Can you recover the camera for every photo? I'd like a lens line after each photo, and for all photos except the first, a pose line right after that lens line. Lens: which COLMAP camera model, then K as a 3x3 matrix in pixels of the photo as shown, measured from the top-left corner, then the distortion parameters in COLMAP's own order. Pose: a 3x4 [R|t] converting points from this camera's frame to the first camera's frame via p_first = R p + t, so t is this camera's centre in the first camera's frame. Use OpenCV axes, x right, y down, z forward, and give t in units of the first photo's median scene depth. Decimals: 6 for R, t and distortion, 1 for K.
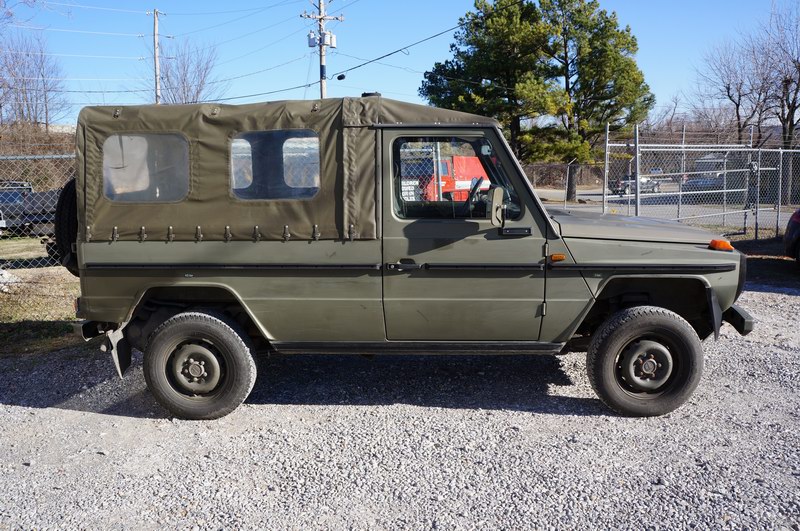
lens RADIAL K [[654.7, 0, 400.0], [0, 654.7, 265.5], [0, 0, 1]] dist [-0.005120, -0.272354]
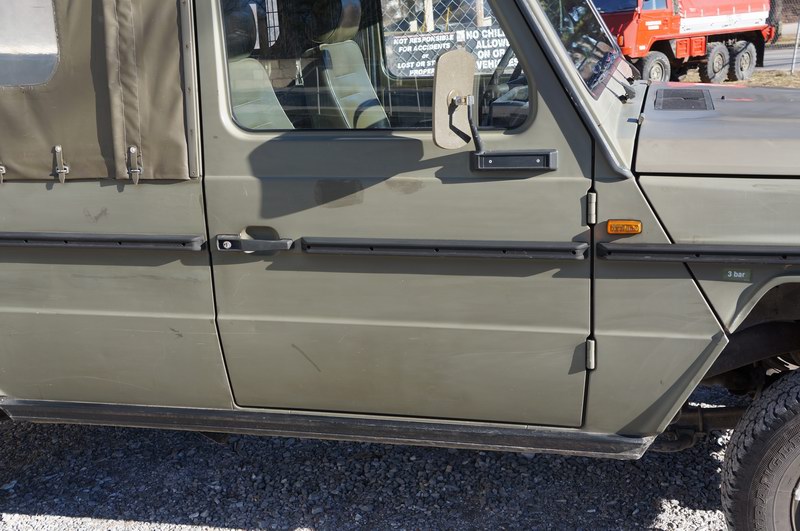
lens RADIAL K [[1007.9, 0, 400.0], [0, 1007.9, 265.5], [0, 0, 1]] dist [0.108230, 0.060560]
pose [[0.973497, 0.019512, -0.227867, 0.249147], [0.004272, 0.994629, 0.103419, -0.052523], [0.228661, -0.101652, 0.968185, 0.384278]]
